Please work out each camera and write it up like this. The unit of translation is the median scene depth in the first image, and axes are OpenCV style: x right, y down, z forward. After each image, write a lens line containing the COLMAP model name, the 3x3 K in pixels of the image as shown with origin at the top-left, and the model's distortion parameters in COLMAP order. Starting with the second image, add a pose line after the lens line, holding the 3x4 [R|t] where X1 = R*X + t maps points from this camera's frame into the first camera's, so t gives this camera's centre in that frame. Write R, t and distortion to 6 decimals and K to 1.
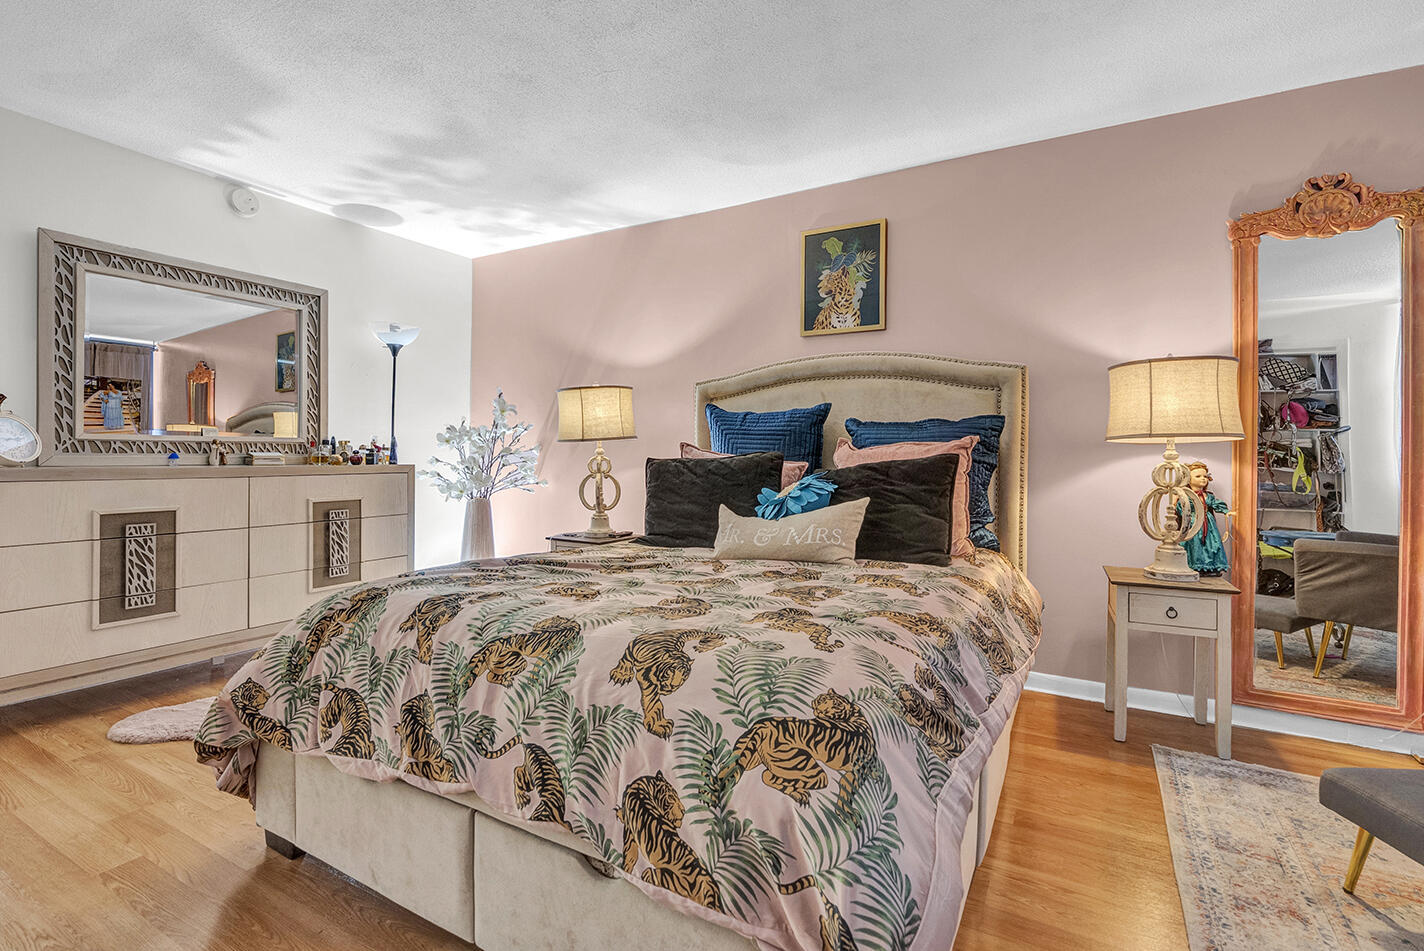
lens RADIAL K [[644.5, 0, 714.8], [0, 644.5, 463.7], [0, 0, 1]] dist [-0.001608, 0.001098]
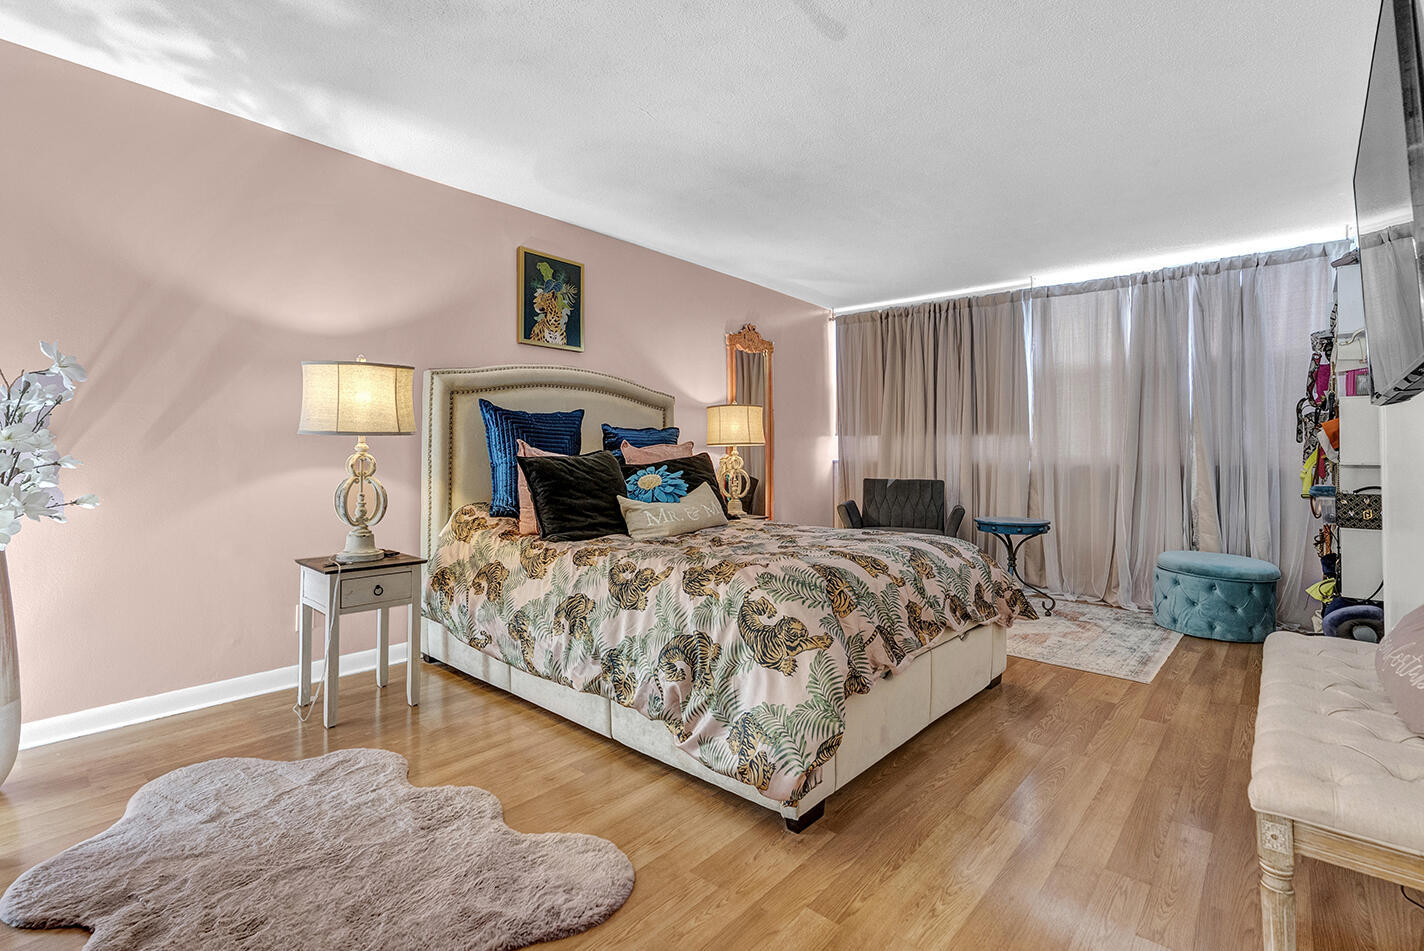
lens RADIAL K [[663.1, 0, 713.2], [0, 663.1, 447.4], [0, 0, 1]] dist [-0.001492, 0.000012]
pose [[0.218305, 0.010120, 0.975828, -0.919558], [0.008955, 0.999883, -0.012373, -0.005671], [-0.975839, 0.011440, 0.218189, 0.467568]]
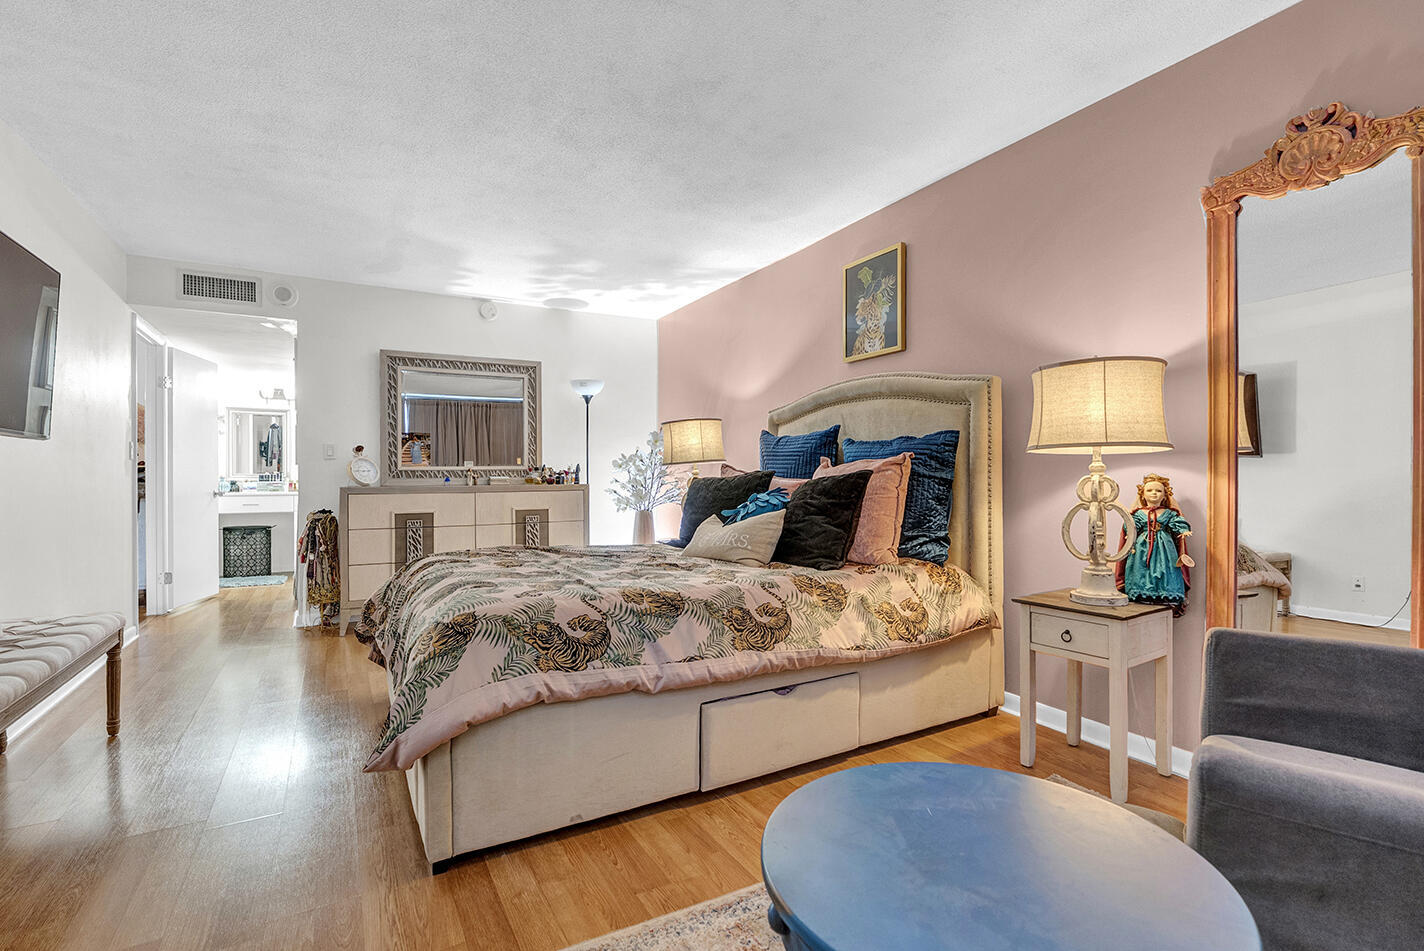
lens RADIAL K [[655.3, 0, 714.7], [0, 655.3, 484.7], [0, 0, 1]] dist [0.002240, 0.001020]
pose [[0.859977, -0.005970, -0.510297, 0.531022], [0.005837, 0.999981, -0.001861, 0.007584], [0.510299, -0.001378, 0.859996, -0.054742]]
